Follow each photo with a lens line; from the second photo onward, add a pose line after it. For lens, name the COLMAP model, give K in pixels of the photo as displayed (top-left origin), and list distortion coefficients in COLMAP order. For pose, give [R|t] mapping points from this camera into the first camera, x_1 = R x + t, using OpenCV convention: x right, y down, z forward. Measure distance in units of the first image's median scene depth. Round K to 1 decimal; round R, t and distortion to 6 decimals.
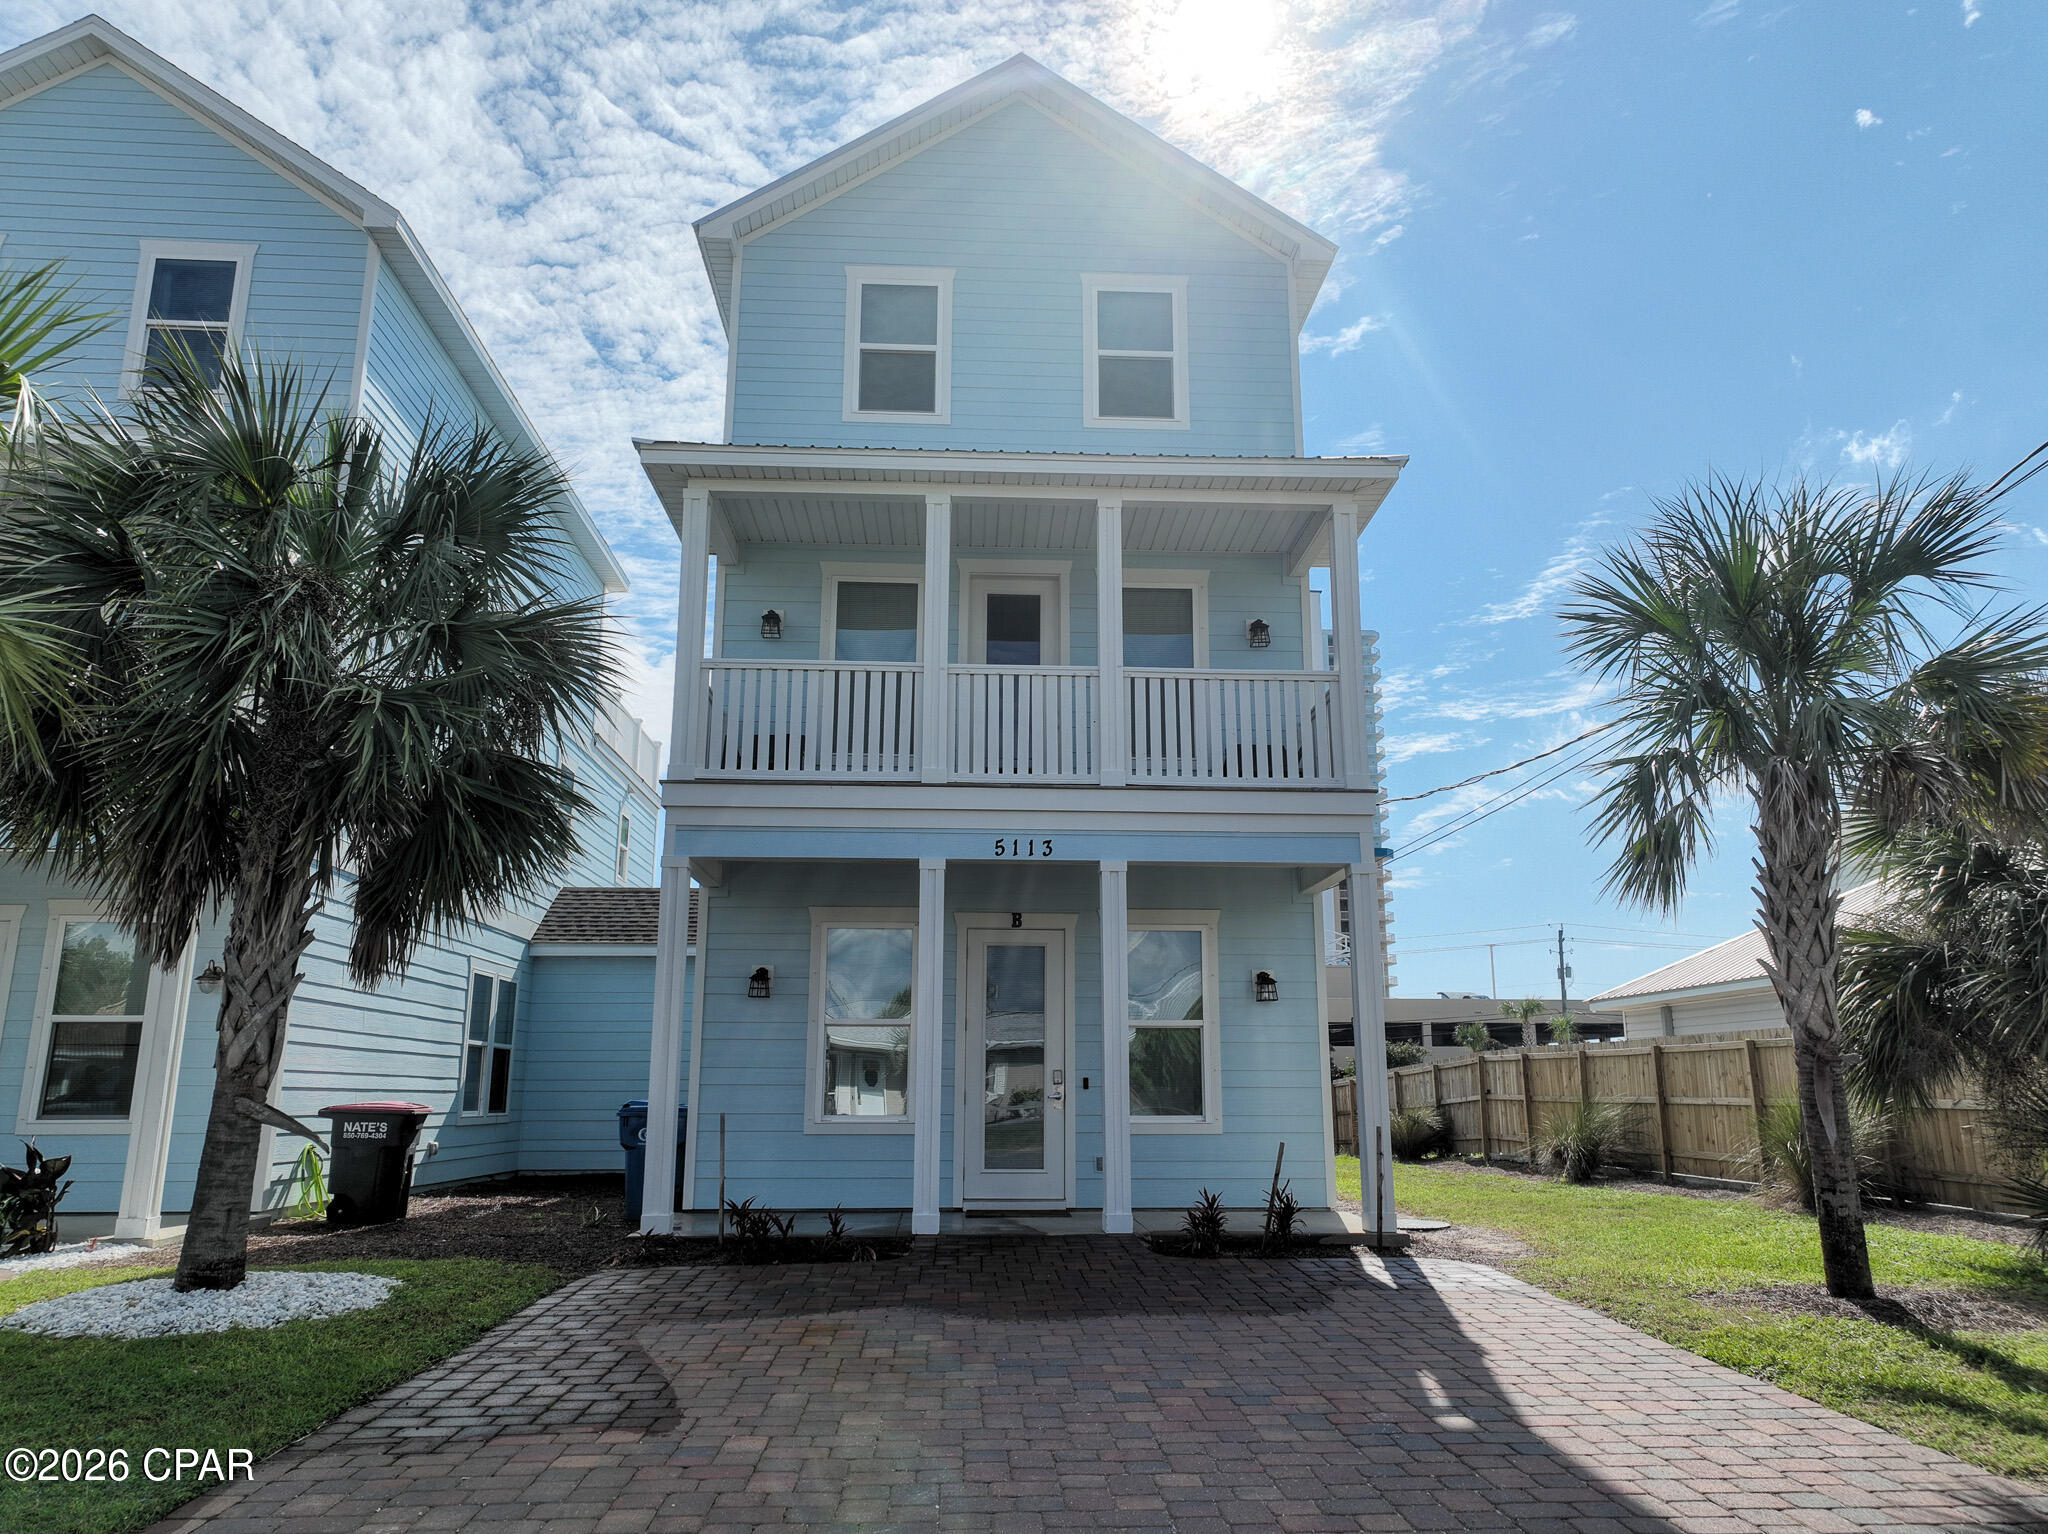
lens RADIAL K [[1442.3, 0, 1035.6], [0, 1442.3, 764.8], [0, 0, 1]] dist [-0.007789, 0.024504]
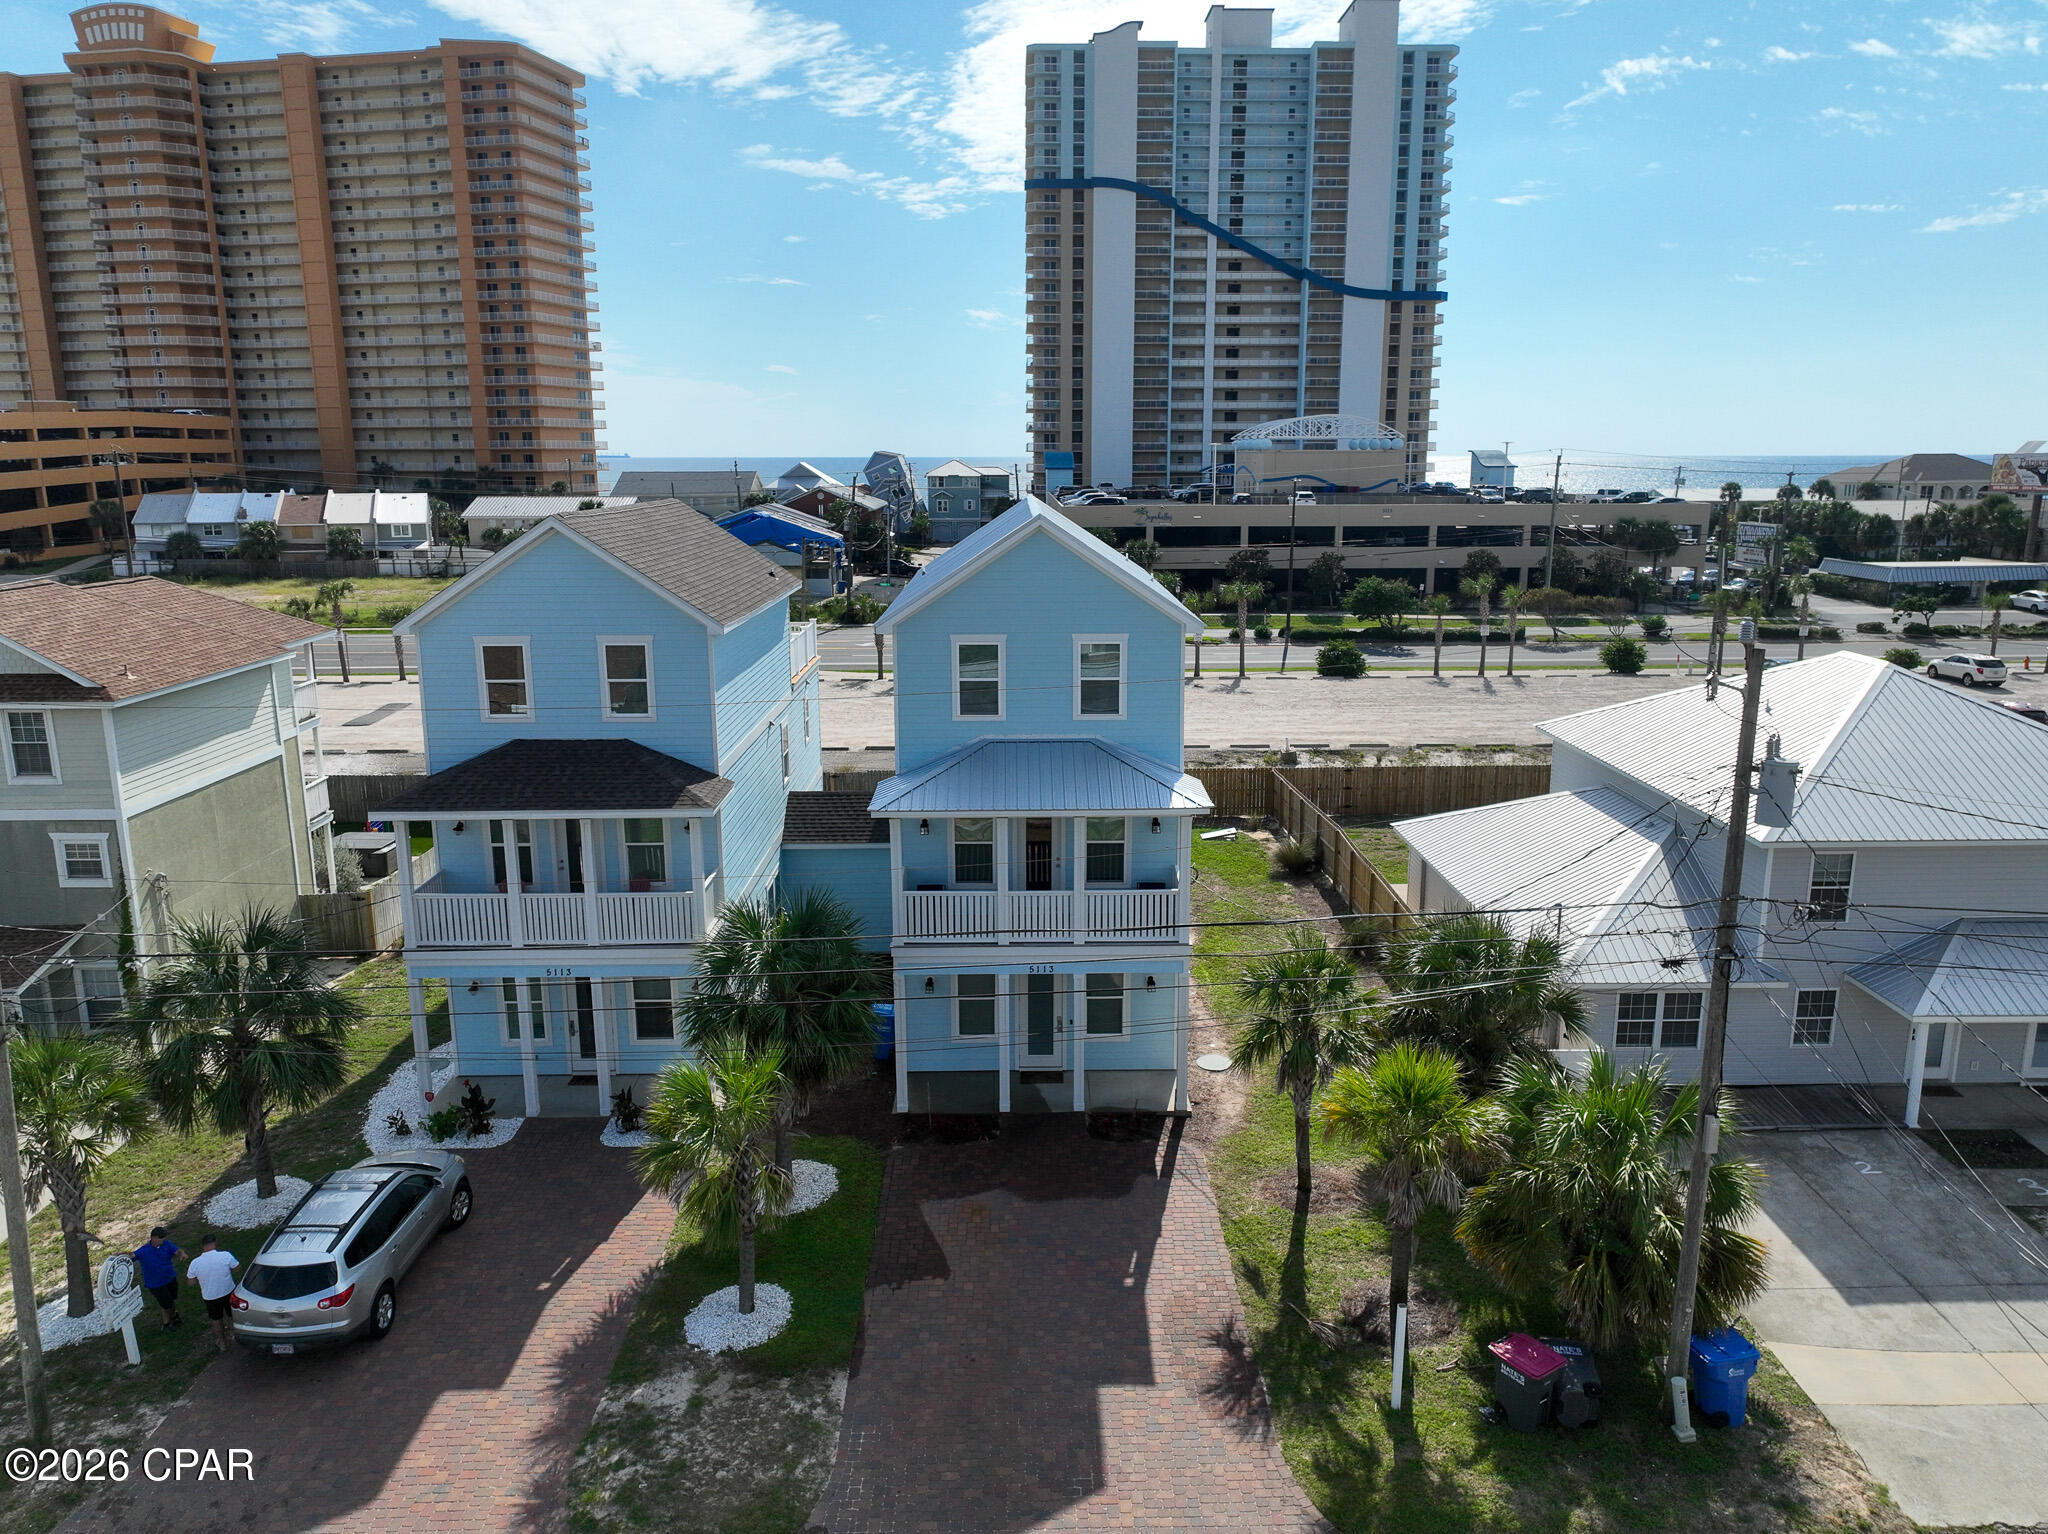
lens RADIAL K [[1442.3, 0, 1035.3], [0, 1442.3, 765.6], [0, 0, 1]] dist [-0.007789, 0.024504]
pose [[0.999114, 0.005233, -0.041764, 0.073051], [0.013095, 0.904354, 0.426582, -1.162446], [0.040002, -0.426750, 0.903484, -0.937267]]
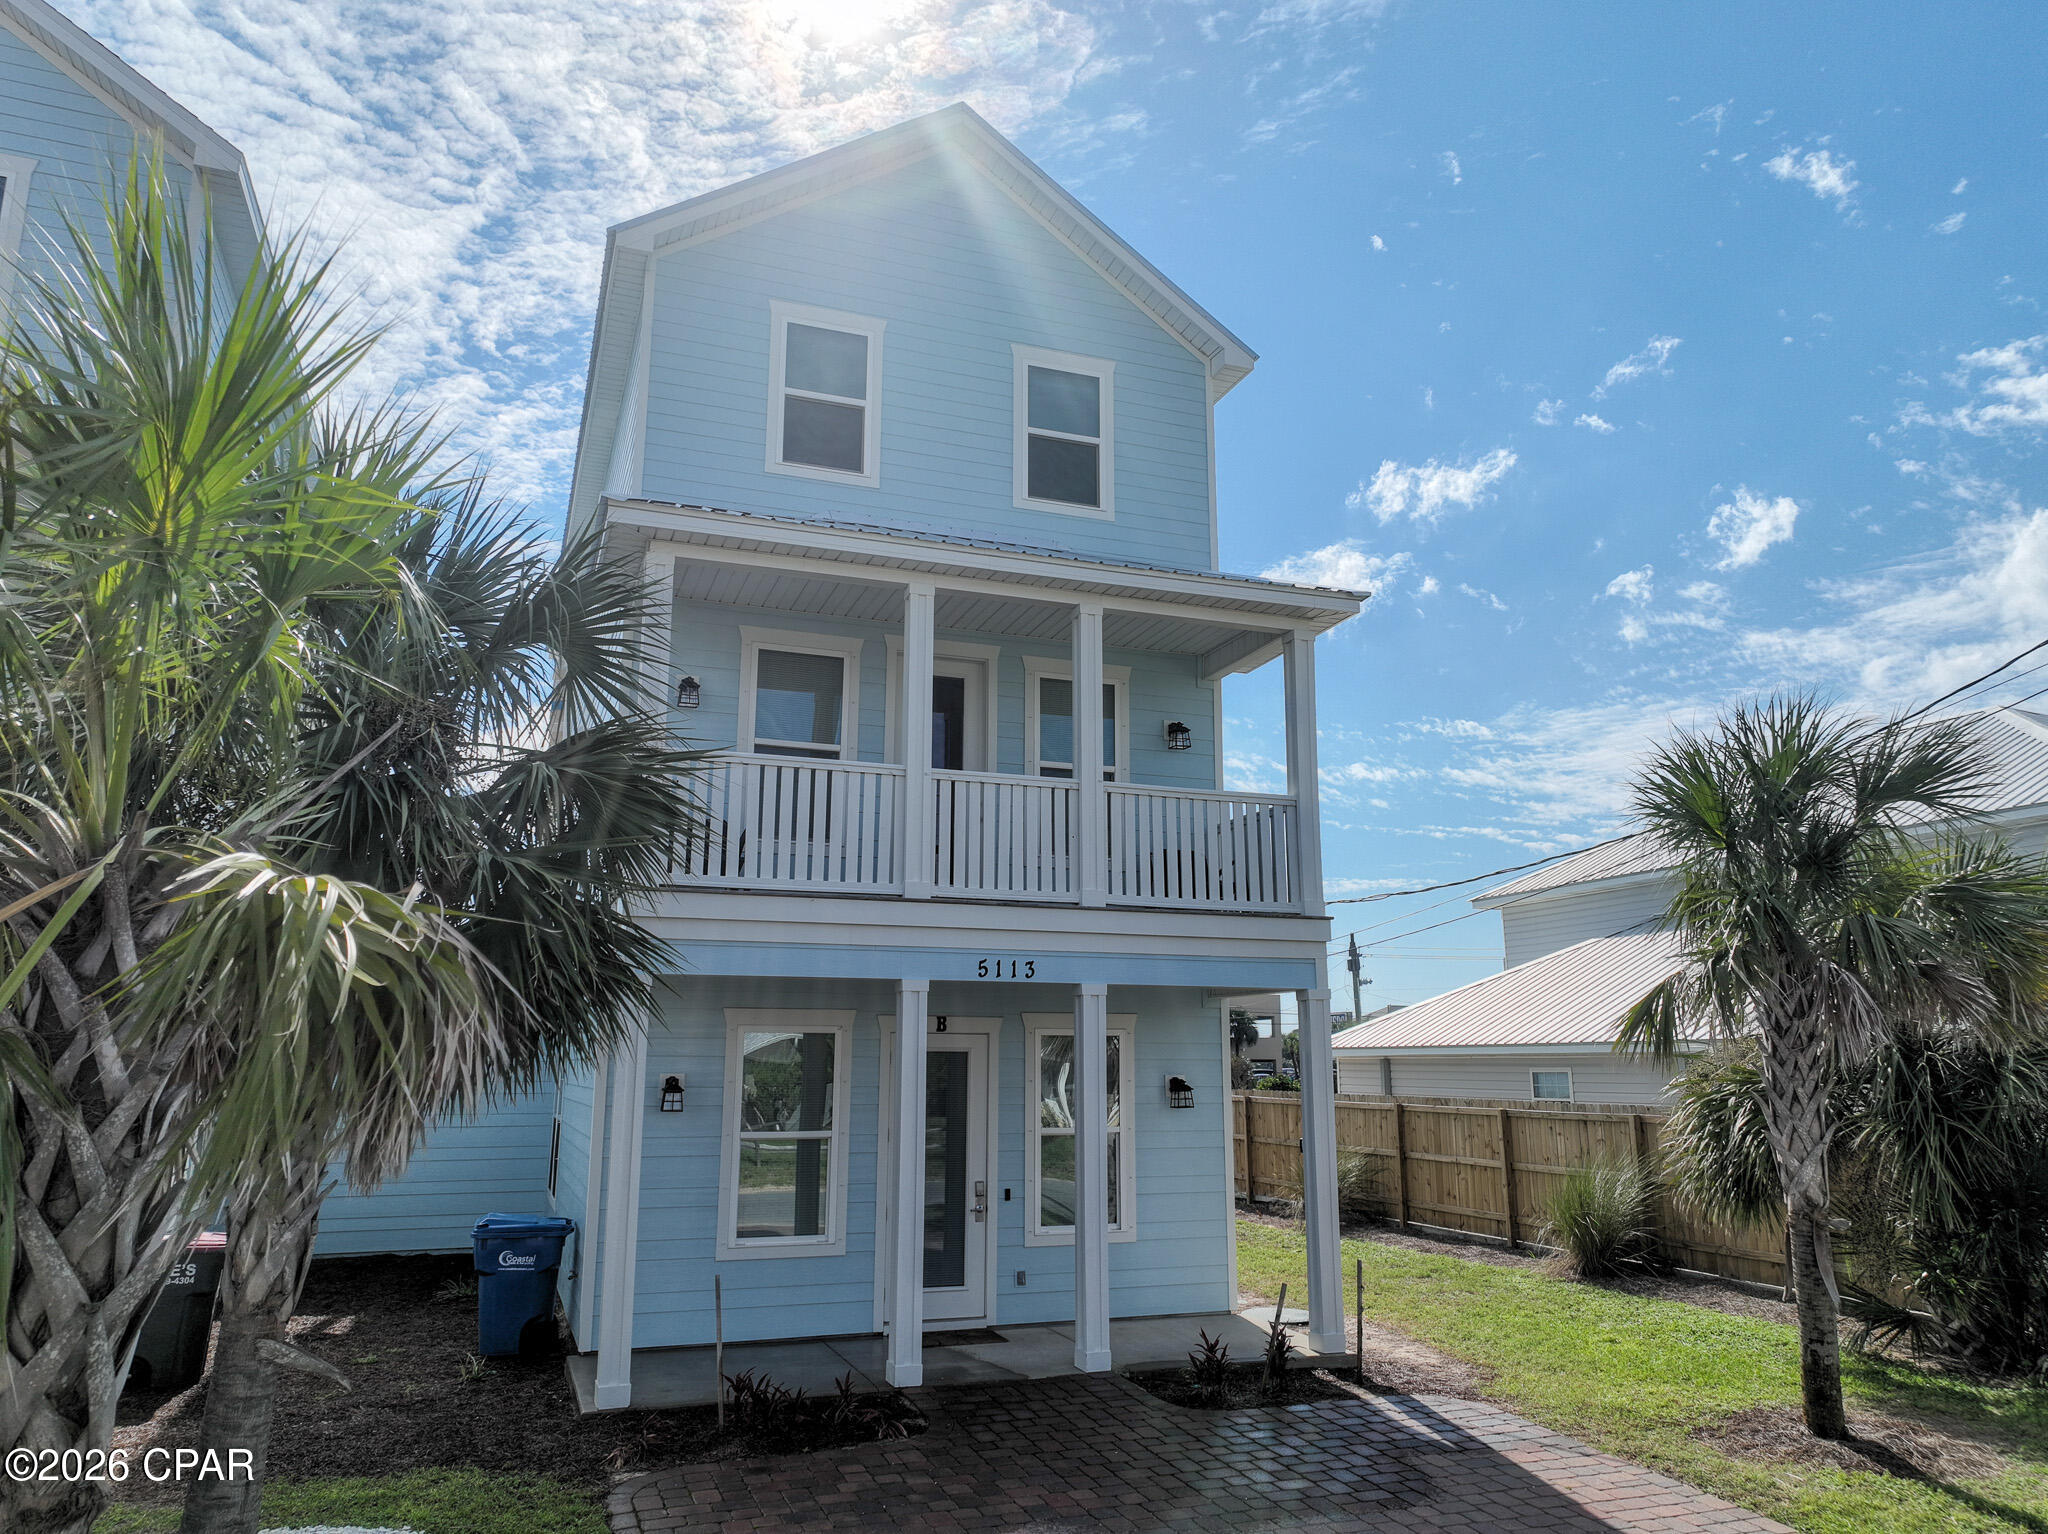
lens RADIAL K [[1442.3, 0, 1035.7], [0, 1442.3, 762.5], [0, 0, 1]] dist [-0.007789, 0.024504]
pose [[0.954589, 0.061783, 0.291448, -0.253221], [-0.067045, 0.997717, 0.008092, -0.080801], [-0.290283, -0.027265, 0.956552, 0.072400]]
